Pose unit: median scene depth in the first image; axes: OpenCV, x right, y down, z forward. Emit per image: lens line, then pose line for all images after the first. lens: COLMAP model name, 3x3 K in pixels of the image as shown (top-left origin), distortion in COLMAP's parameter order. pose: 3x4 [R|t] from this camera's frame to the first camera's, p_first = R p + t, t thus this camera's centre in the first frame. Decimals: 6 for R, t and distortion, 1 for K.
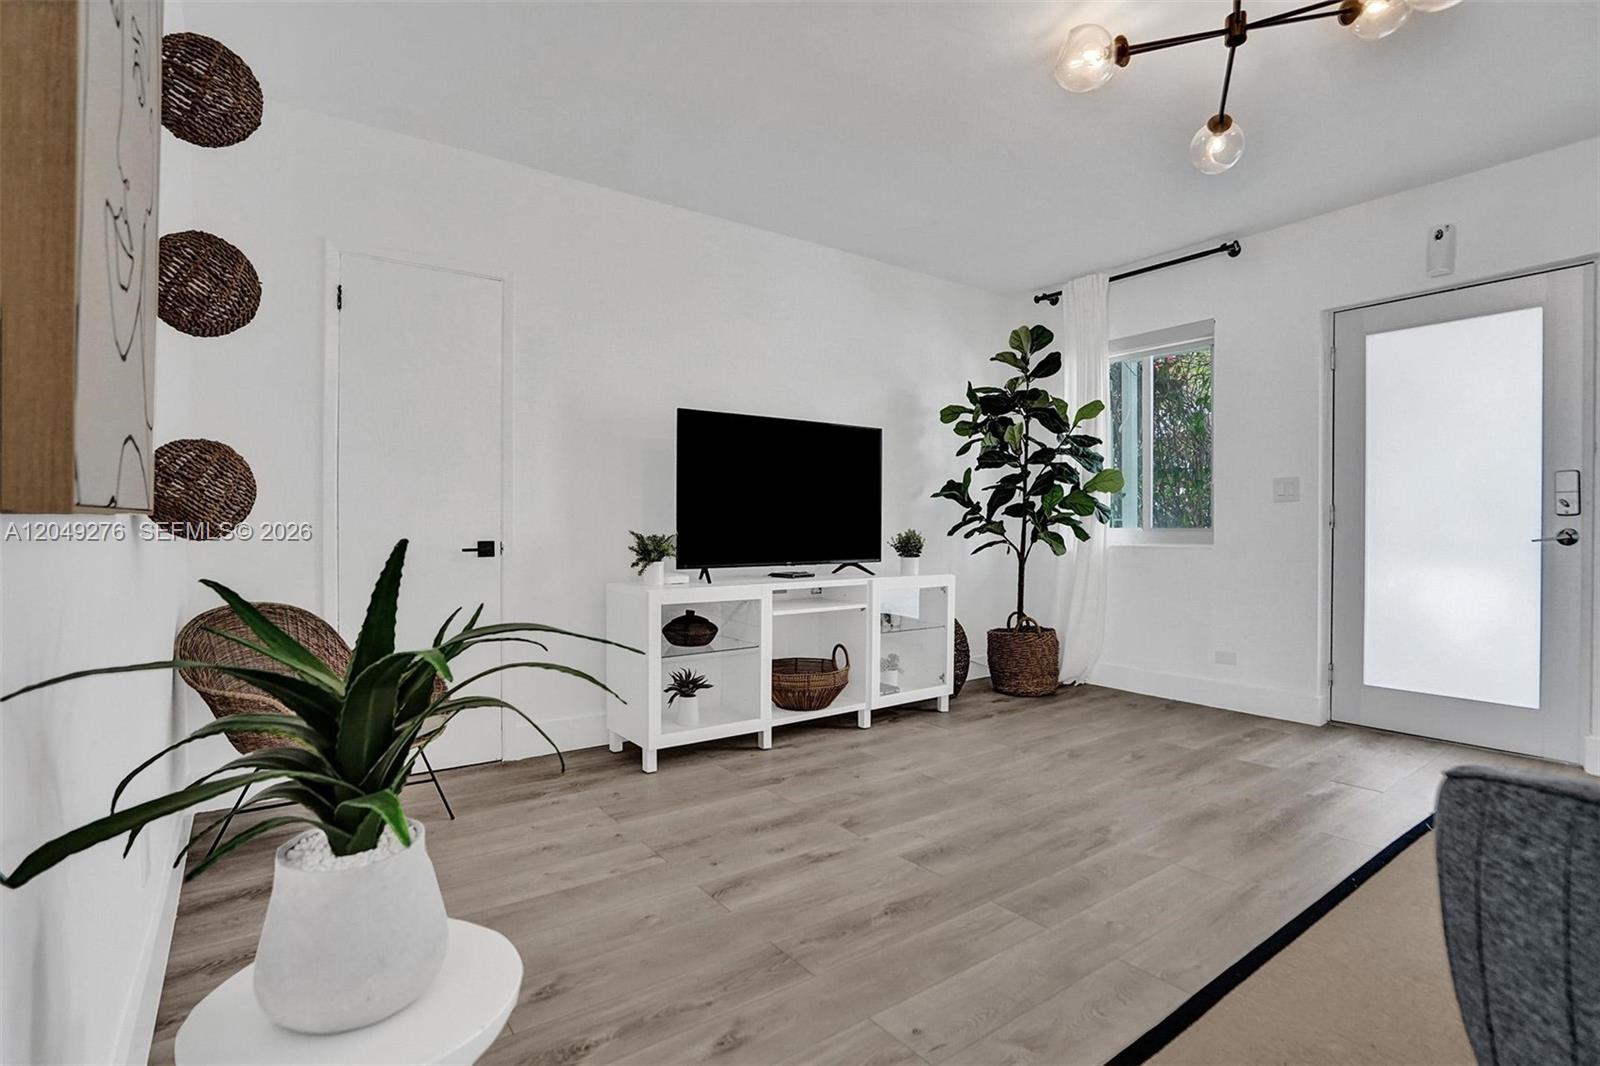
lens RADIAL K [[769.2, 0, 792.8], [0, 769.2, 537.9], [0, 0, 1]] dist [-0.022568, 0.010472]
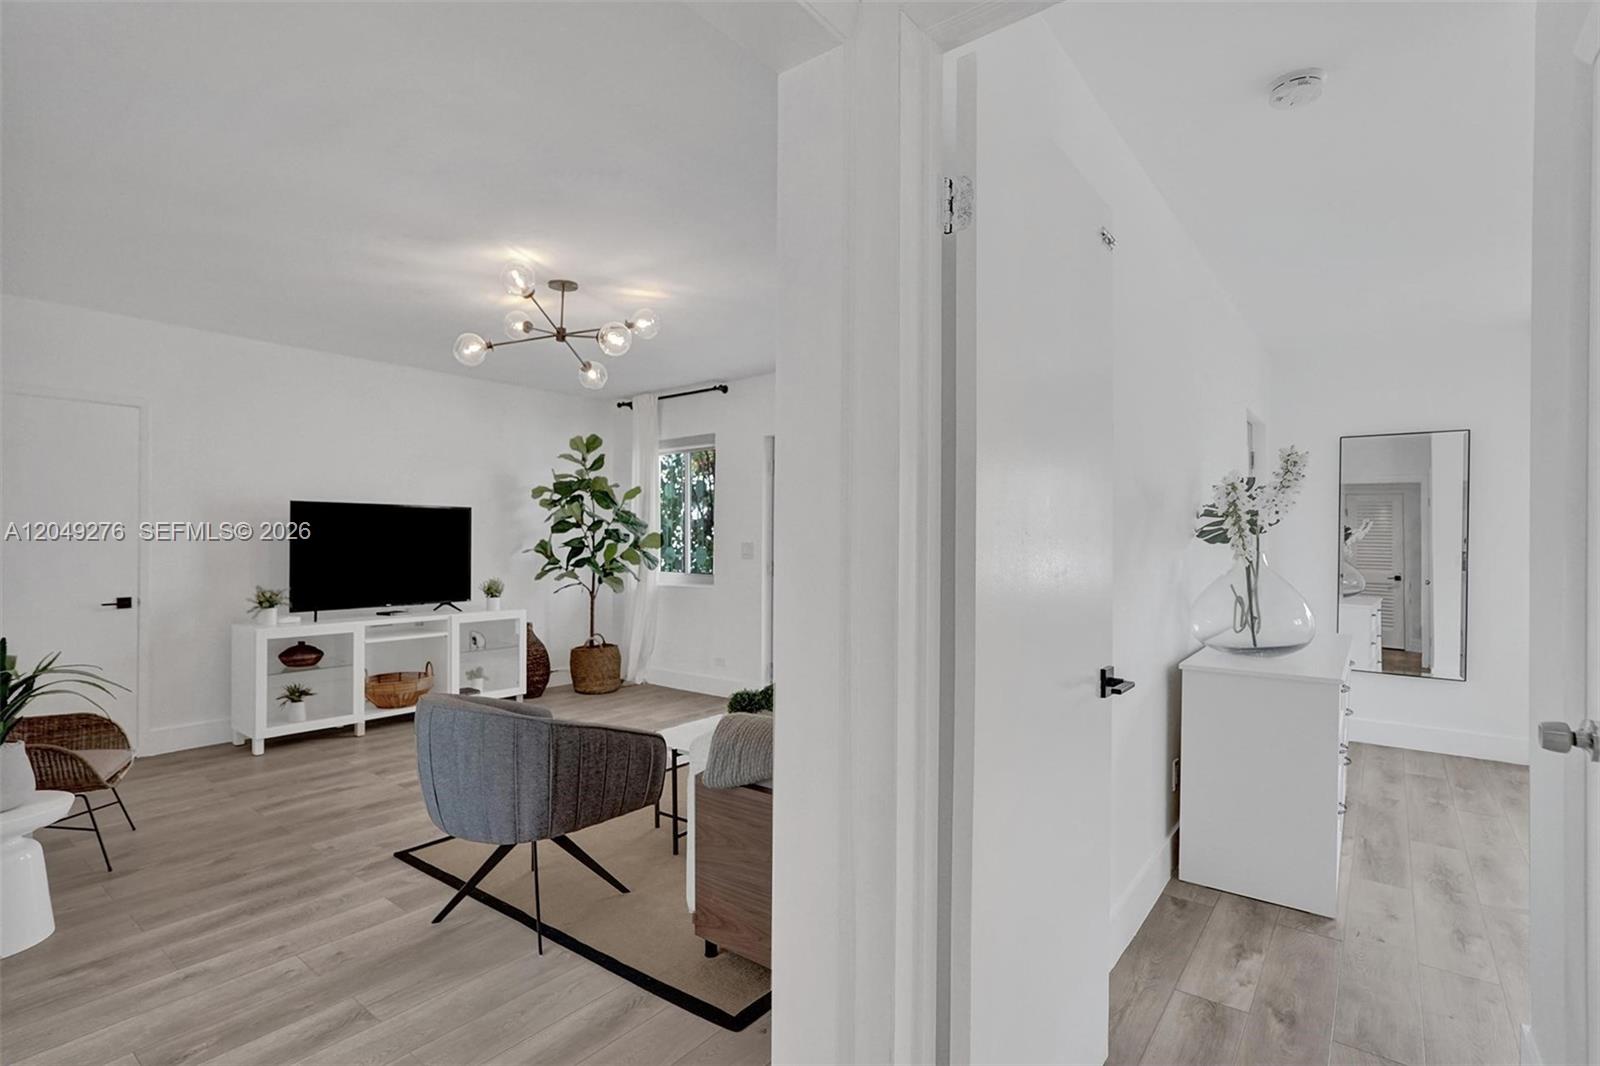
lens RADIAL K [[769.2, 0, 774.4], [0, 769.2, 540.6], [0, 0, 1]] dist [-0.022568, 0.010472]
pose [[0.967923, 0.000780, 0.251247, 0.358278], [0.003778, 0.999837, -0.017661, -0.064086], [-0.251220, 0.018044, 0.967762, -0.587865]]
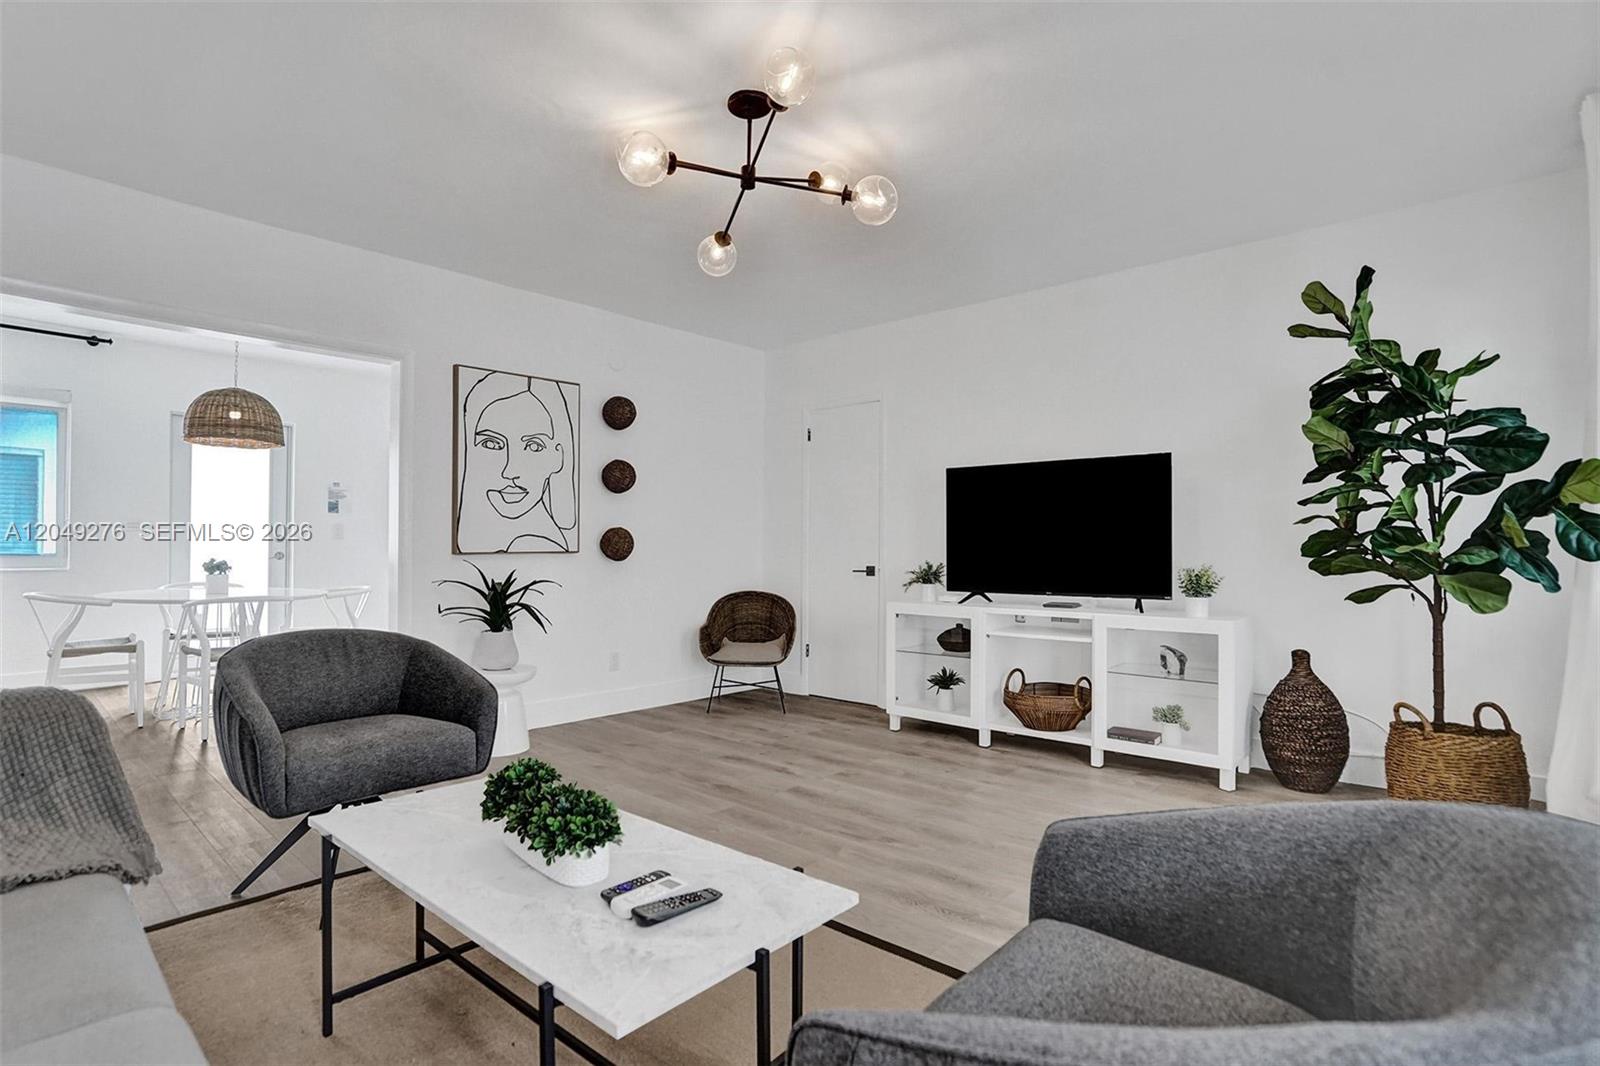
lens RADIAL K [[769.2, 0, 807.6], [0, 769.2, 538.9], [0, 0, 1]] dist [-0.022568, 0.010472]
pose [[0.228867, -0.015269, -0.973338, 1.065662], [-0.018957, 0.999617, -0.020139, -0.017001], [0.973273, 0.023061, 0.228490, 0.458796]]
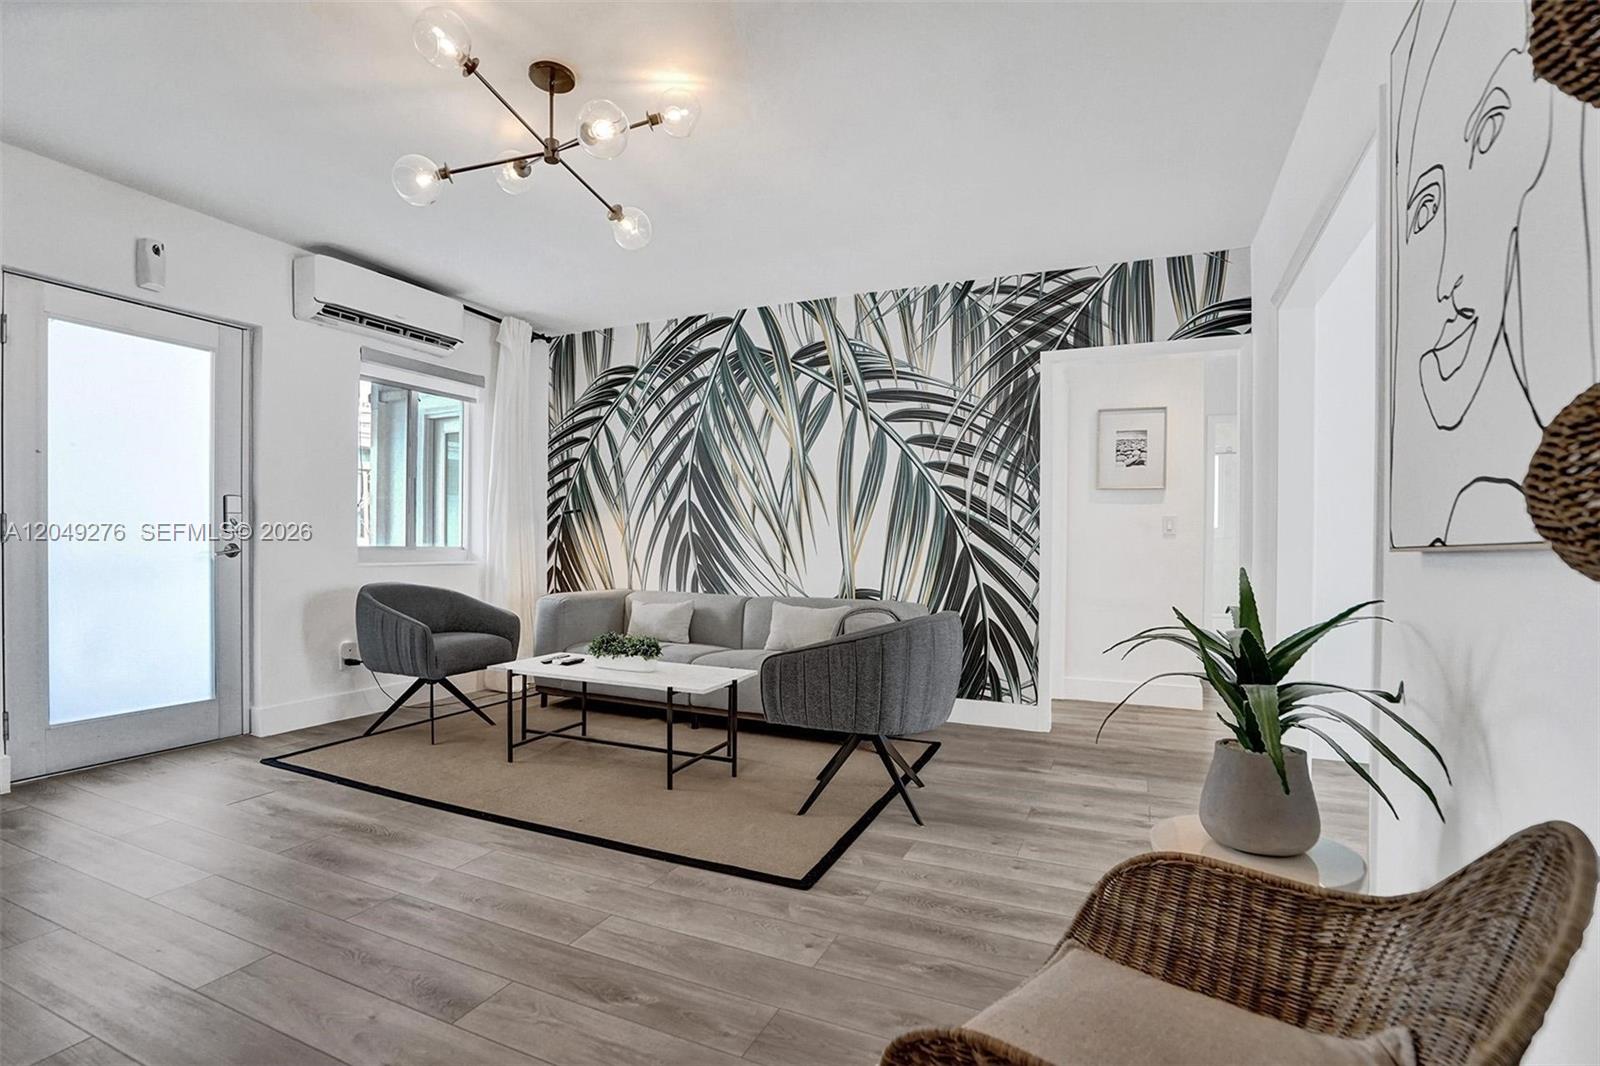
lens RADIAL K [[769.2, 0, 771.2], [0, 769.2, 548.6], [0, 0, 1]] dist [-0.022568, 0.010472]
pose [[-0.470334, -0.010142, 0.882430, -0.409185], [0.002928, 0.999911, 0.013053, -0.015877], [-0.882484, 0.008723, -0.470262, 0.725456]]
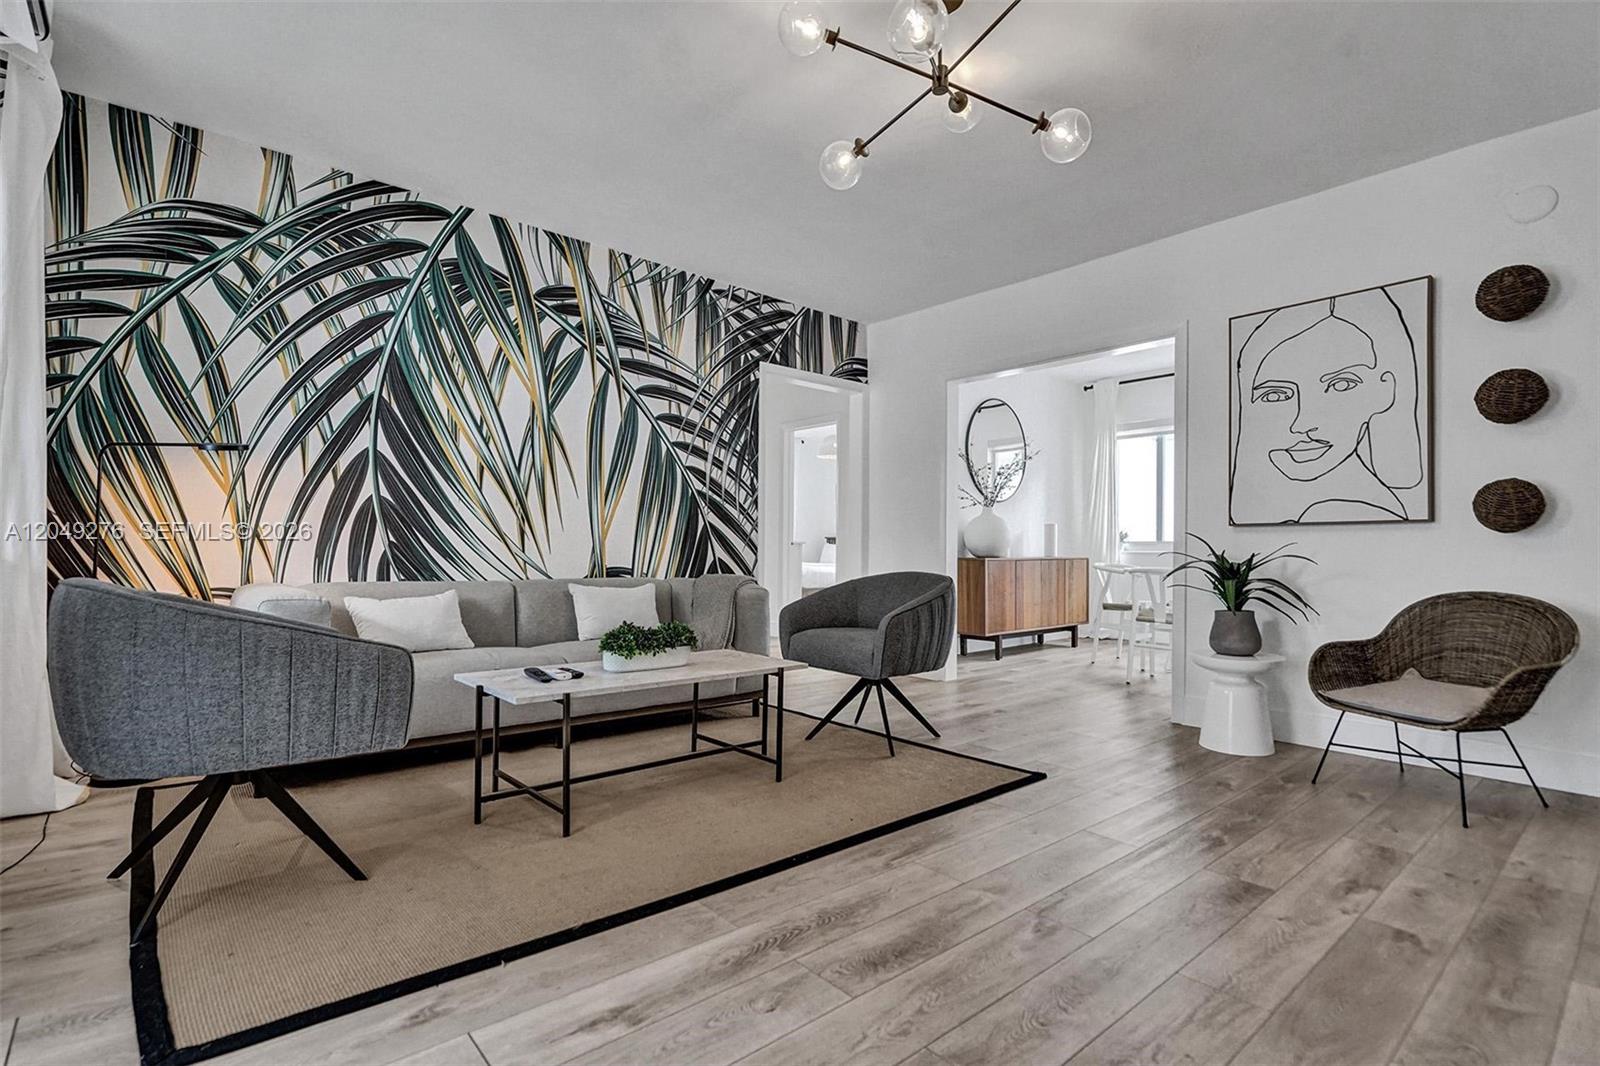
lens RADIAL K [[769.2, 0, 779.8], [0, 769.2, 554.8], [0, 0, 1]] dist [-0.022568, 0.010472]
pose [[-0.997177, -0.013397, -0.073884, 0.518326], [-0.015274, 0.999573, 0.024892, 0.016662], [0.073519, 0.025951, -0.996956, 1.225814]]
